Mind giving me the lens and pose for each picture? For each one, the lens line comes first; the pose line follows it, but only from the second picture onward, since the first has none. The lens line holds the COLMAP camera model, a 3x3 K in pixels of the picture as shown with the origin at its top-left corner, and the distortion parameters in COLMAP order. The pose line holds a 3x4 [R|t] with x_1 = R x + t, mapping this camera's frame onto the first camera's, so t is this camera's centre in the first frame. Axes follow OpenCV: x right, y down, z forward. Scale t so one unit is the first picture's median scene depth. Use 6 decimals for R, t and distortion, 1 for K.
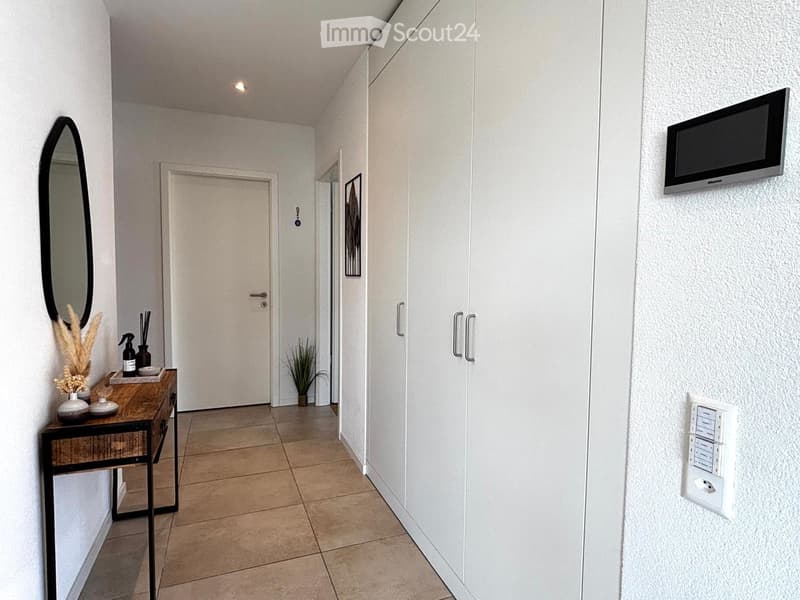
lens RADIAL K [[433.0, 0, 396.5], [0, 433.0, 299.3], [0, 0, 1]] dist [-0.008348, 0.004468]
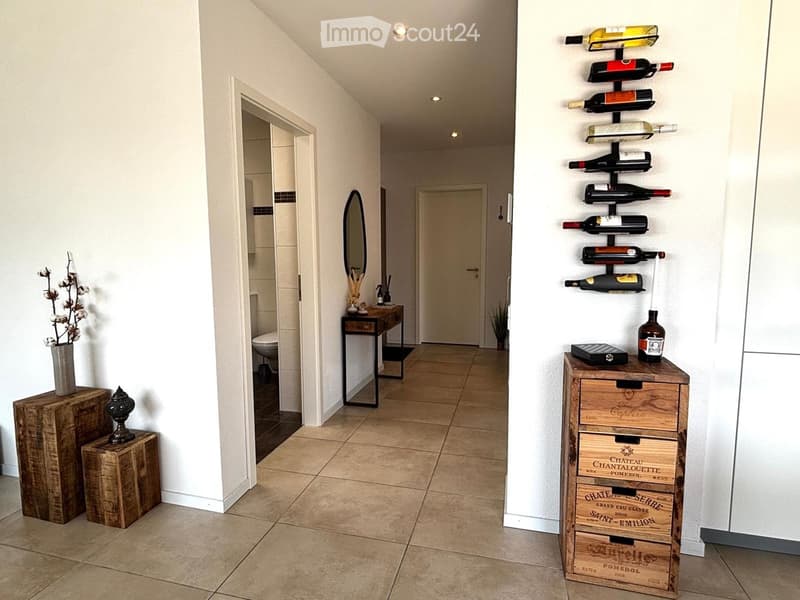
lens RADIAL K [[433.0, 0, 399.4], [0, 433.0, 296.7], [0, 0, 1]] dist [-0.008348, 0.004468]
pose [[0.799907, 0.043309, -0.598559, 0.447784], [-0.020552, 0.998784, 0.044802, 0.025586], [0.599771, -0.023536, 0.799825, -0.391021]]
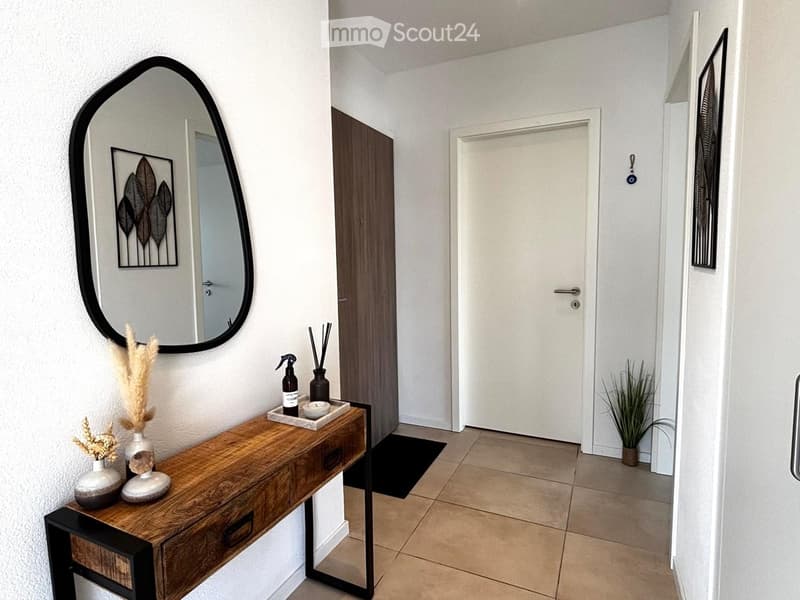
lens RADIAL K [[433.0, 0, 404.6], [0, 433.0, 295.0], [0, 0, 1]] dist [-0.008348, 0.004468]
pose [[0.679541, 0.042417, -0.732410, 0.021932], [-0.019282, 0.999015, 0.039967, -0.032958], [0.733384, -0.013037, 0.679690, 0.409483]]
